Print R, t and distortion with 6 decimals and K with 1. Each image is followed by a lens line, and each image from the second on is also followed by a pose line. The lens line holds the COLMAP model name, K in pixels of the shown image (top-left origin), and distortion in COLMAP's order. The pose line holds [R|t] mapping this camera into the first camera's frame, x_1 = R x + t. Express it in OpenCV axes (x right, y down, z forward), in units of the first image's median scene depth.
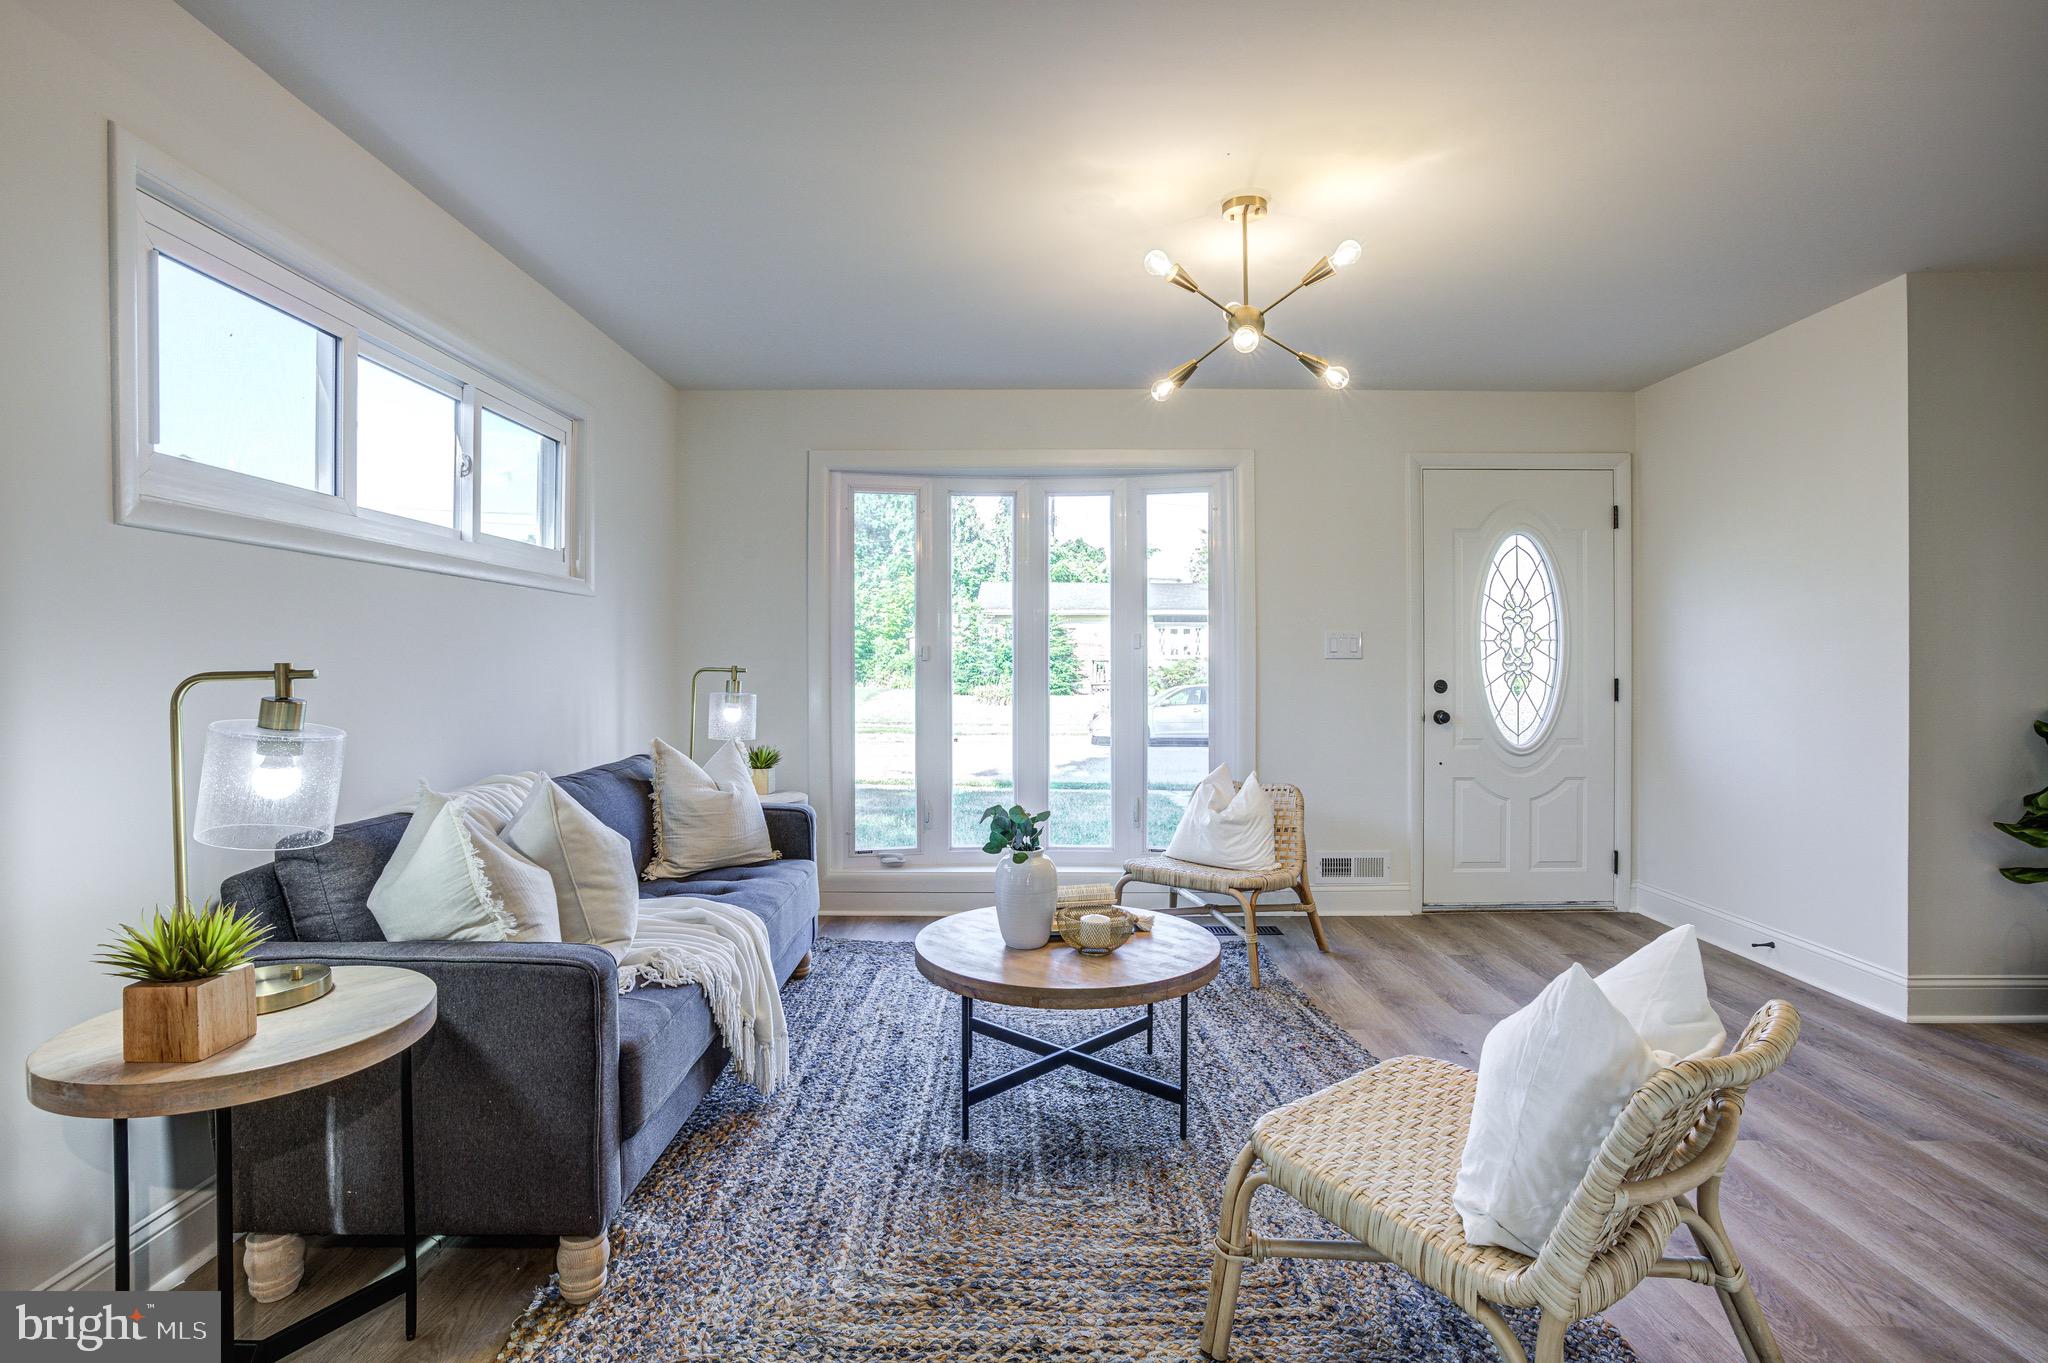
lens RADIAL K [[980.1, 0, 1012.5], [0, 980.1, 676.0], [0, 0, 1]] dist [-0.042014, 0.012954]
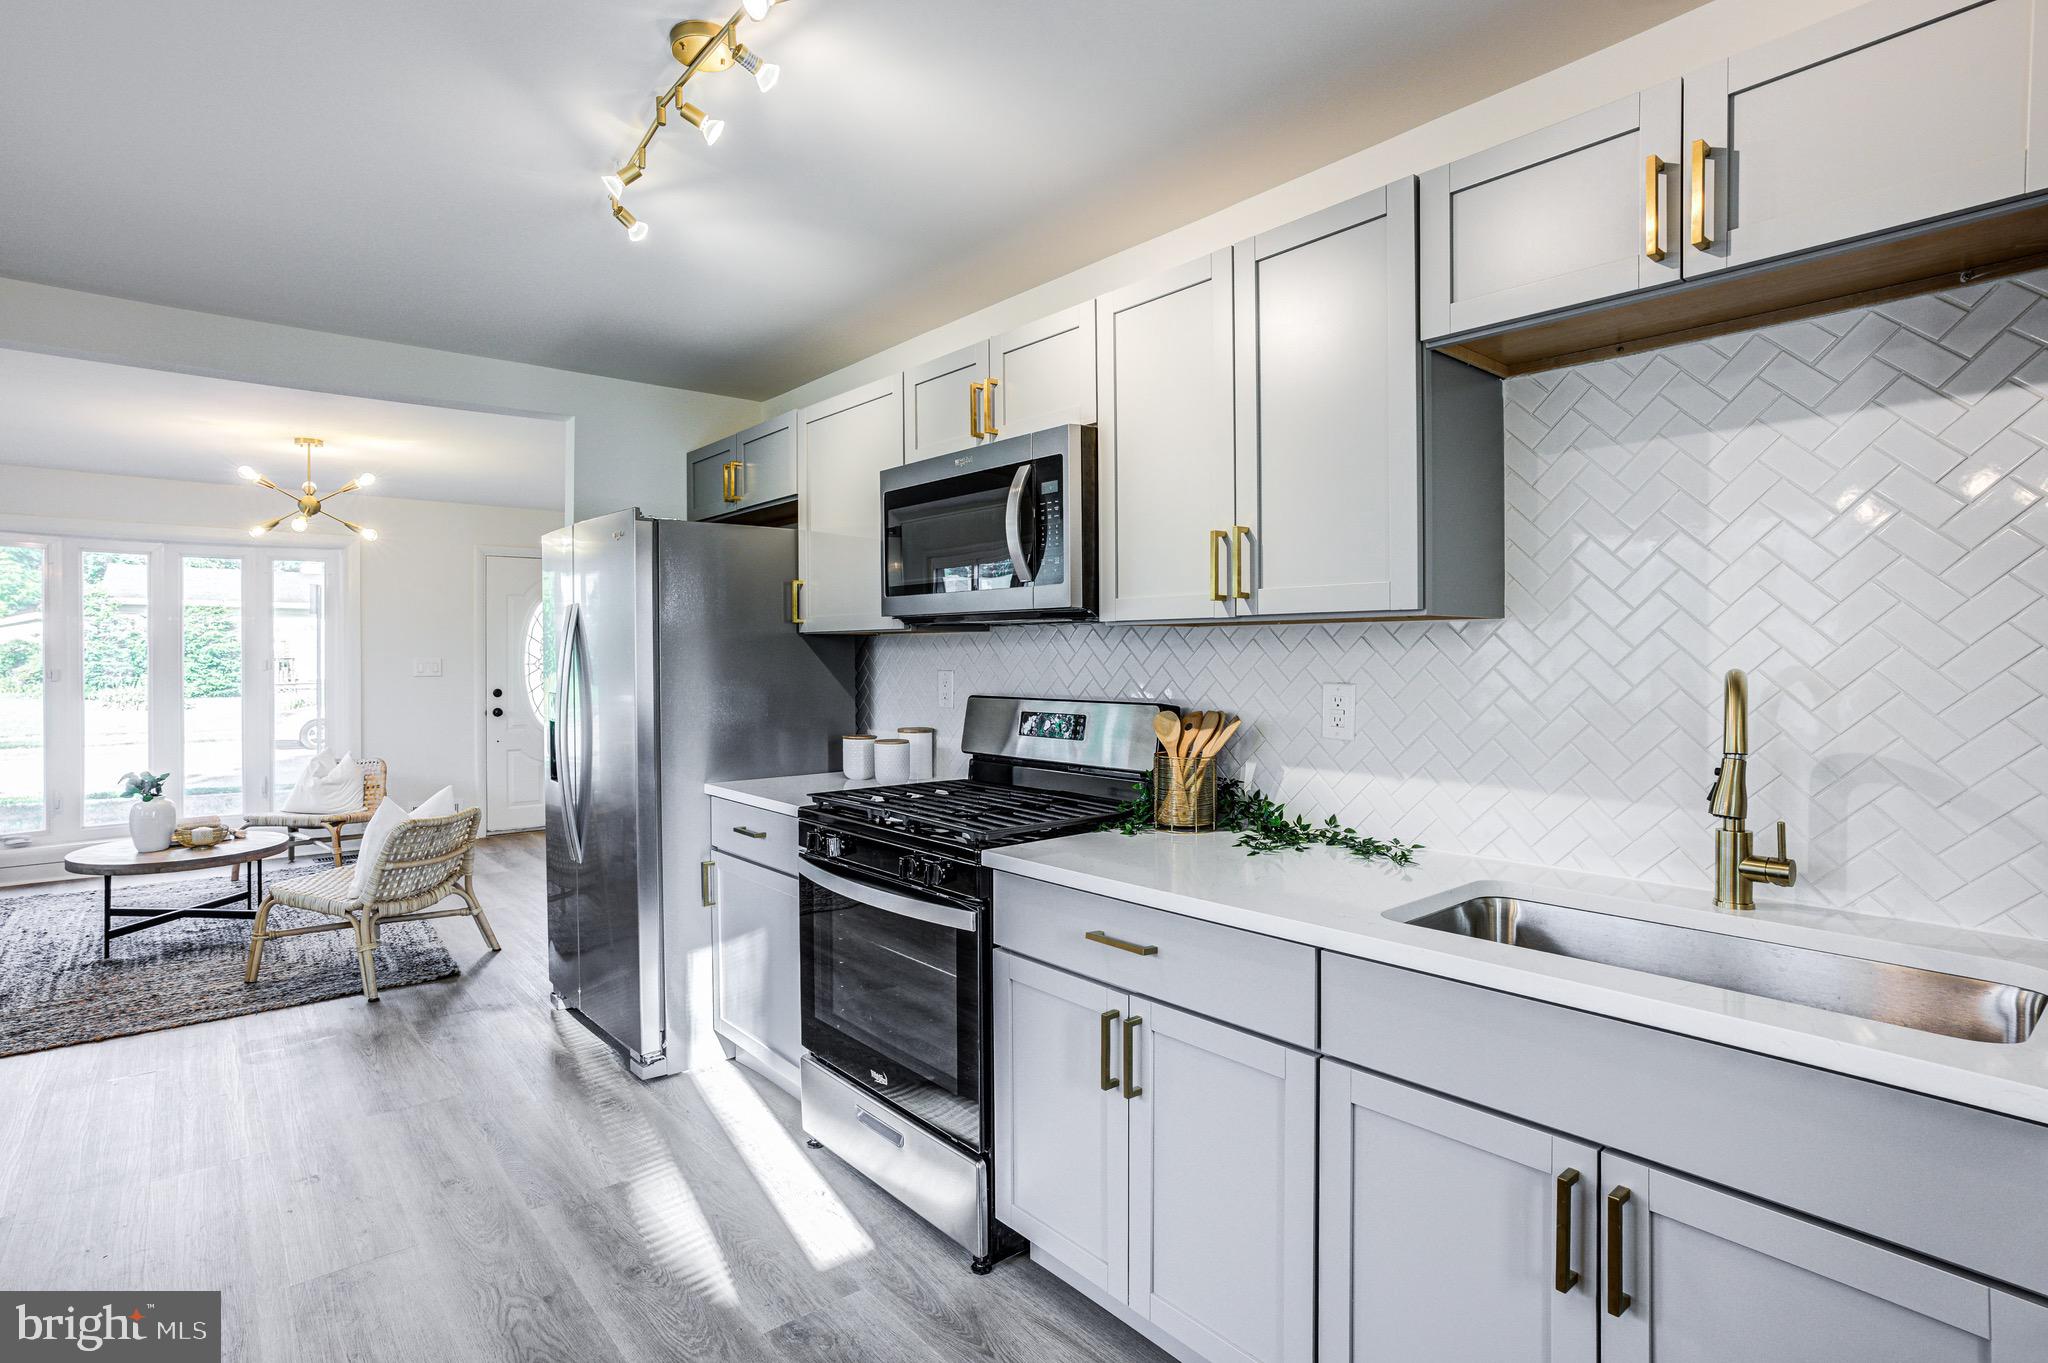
lens RADIAL K [[980.1, 0, 1021.1], [0, 980.1, 665.1], [0, 0, 1]] dist [-0.042014, 0.012954]
pose [[0.743380, 0.002315, 0.668866, 0.020582], [0.005599, 0.999937, -0.009683, -0.019314], [-0.668846, 0.010943, 0.743320, -0.984827]]
